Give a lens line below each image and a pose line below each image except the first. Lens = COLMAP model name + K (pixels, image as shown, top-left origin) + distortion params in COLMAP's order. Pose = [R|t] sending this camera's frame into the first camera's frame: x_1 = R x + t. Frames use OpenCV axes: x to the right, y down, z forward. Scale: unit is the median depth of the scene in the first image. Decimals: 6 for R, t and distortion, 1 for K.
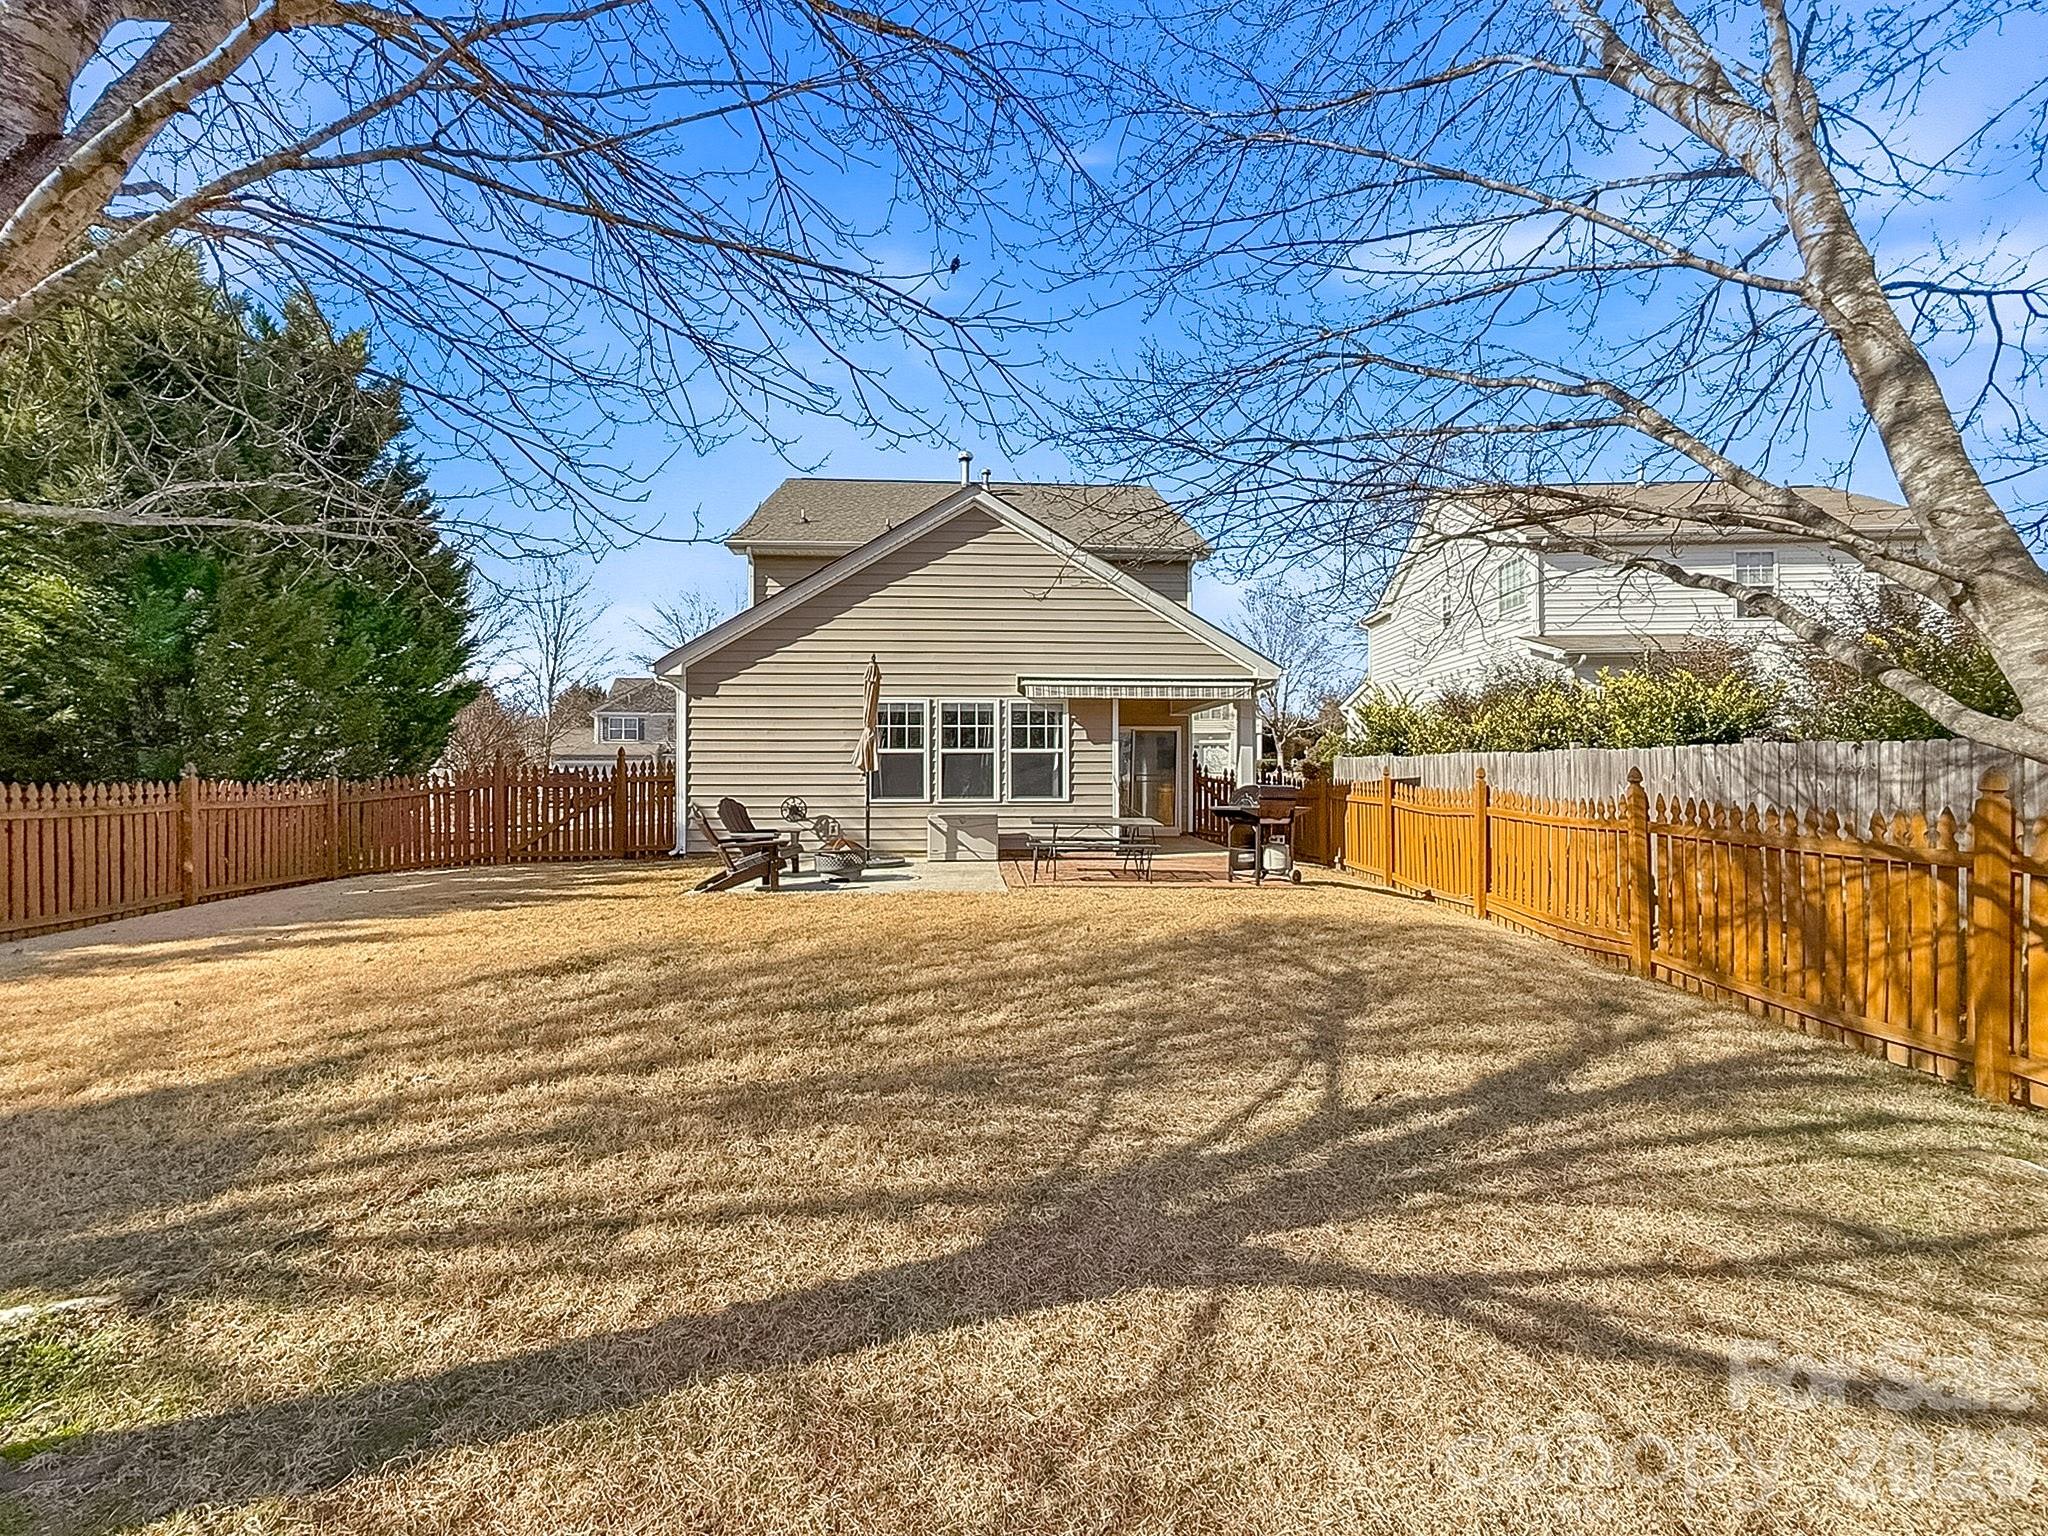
lens RADIAL K [[829.7, 0, 1070.5], [0, 829.7, 771.3], [0, 0, 1]] dist [0.003161, 0.000433]
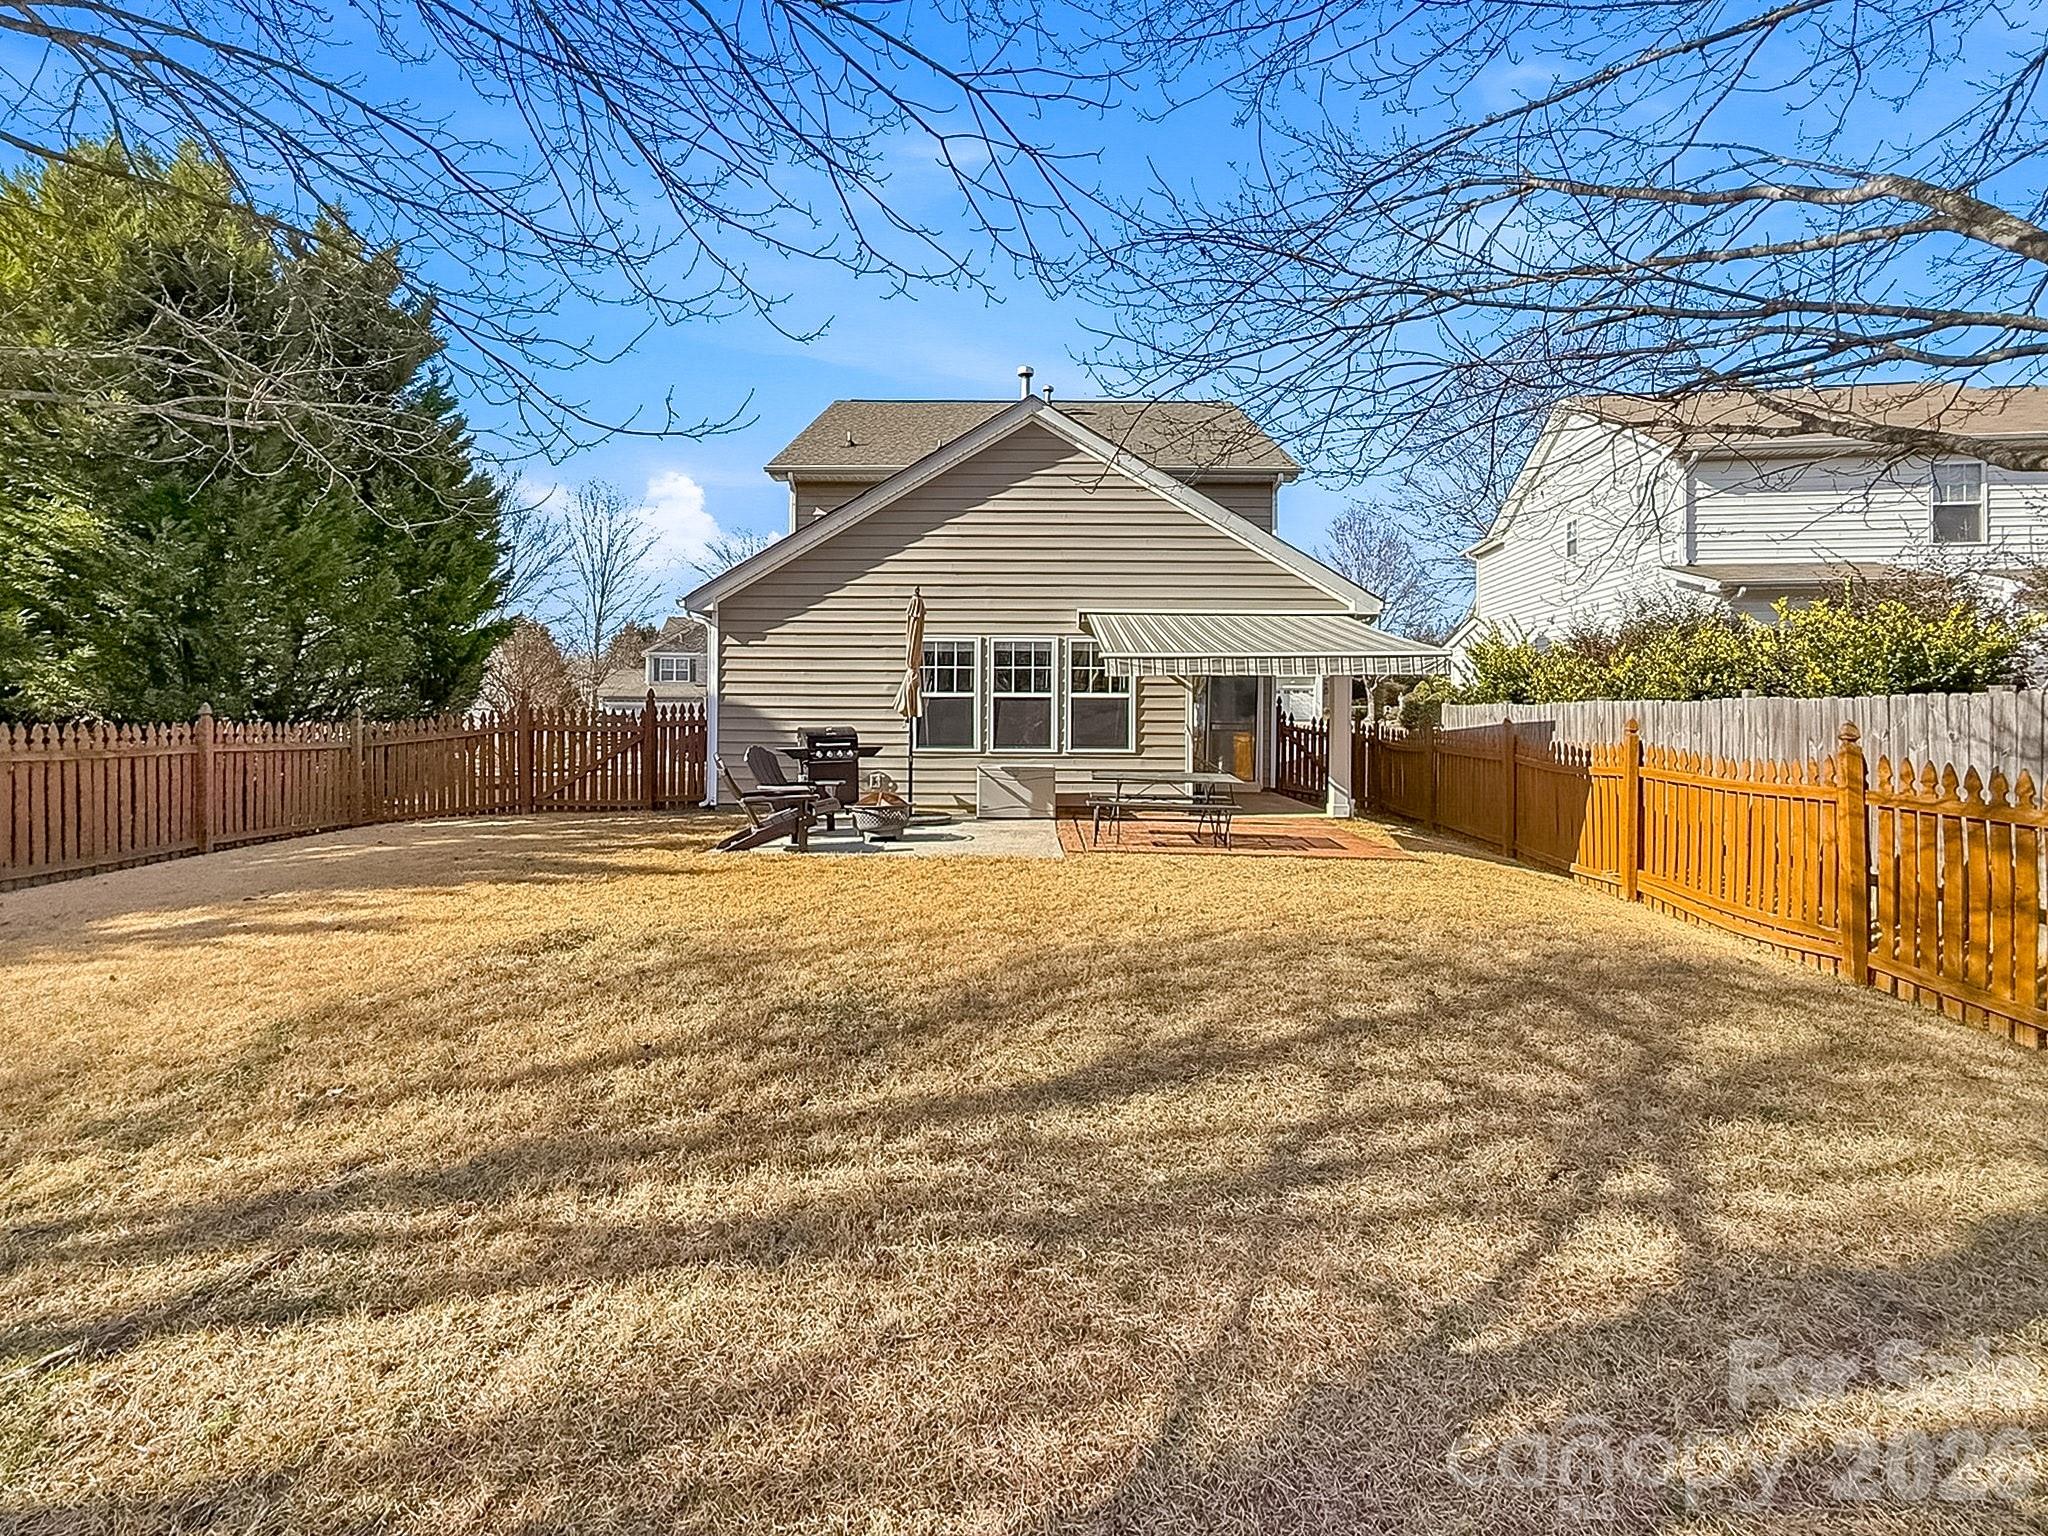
lens RADIAL K [[883.0, 0, 1070.6], [0, 883.0, 725.6], [0, 0, 1]] dist [0.005977, -0.000173]
pose [[0.996939, 0.008747, -0.077689, 0.001867], [-0.007984, 0.999917, 0.010126, -0.002034], [0.077771, -0.009474, 0.996926, 0.054227]]
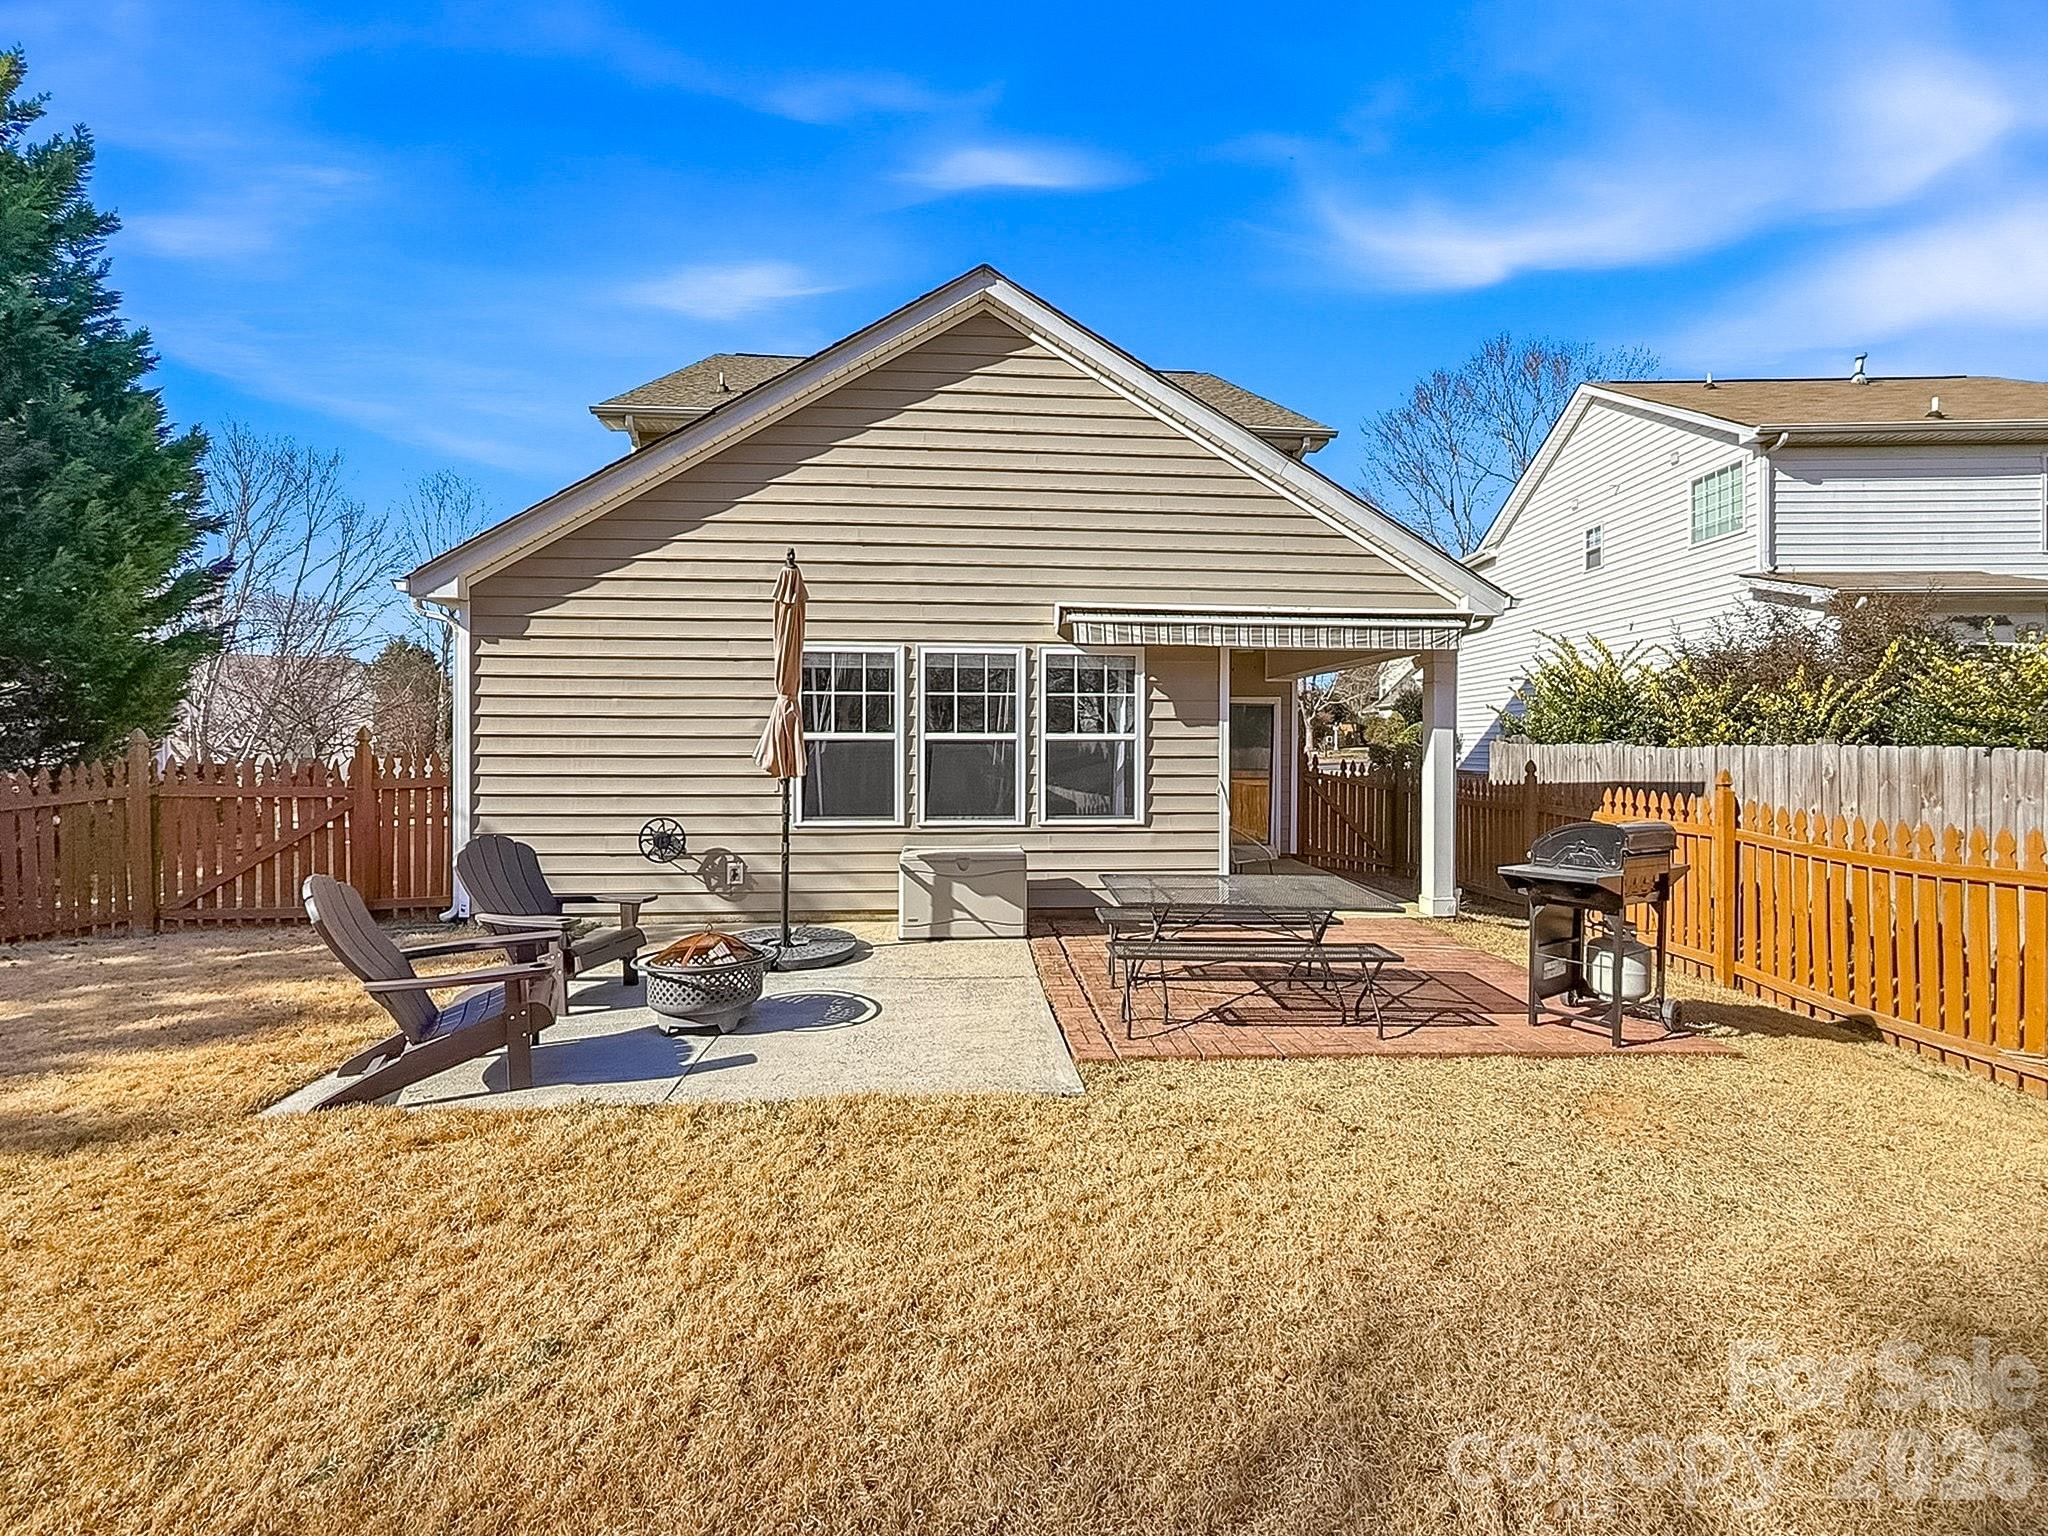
lens RADIAL K [[813.6, 0, 1054.4], [0, 813.6, 752.0], [0, 0, 1]] dist [0.001162, 0.000139]
pose [[0.999981, 0.006133, 0.000503, -0.066199], [-0.006139, 0.999901, 0.012636, -0.021665], [-0.000425, -0.012639, 0.999920, 0.436671]]
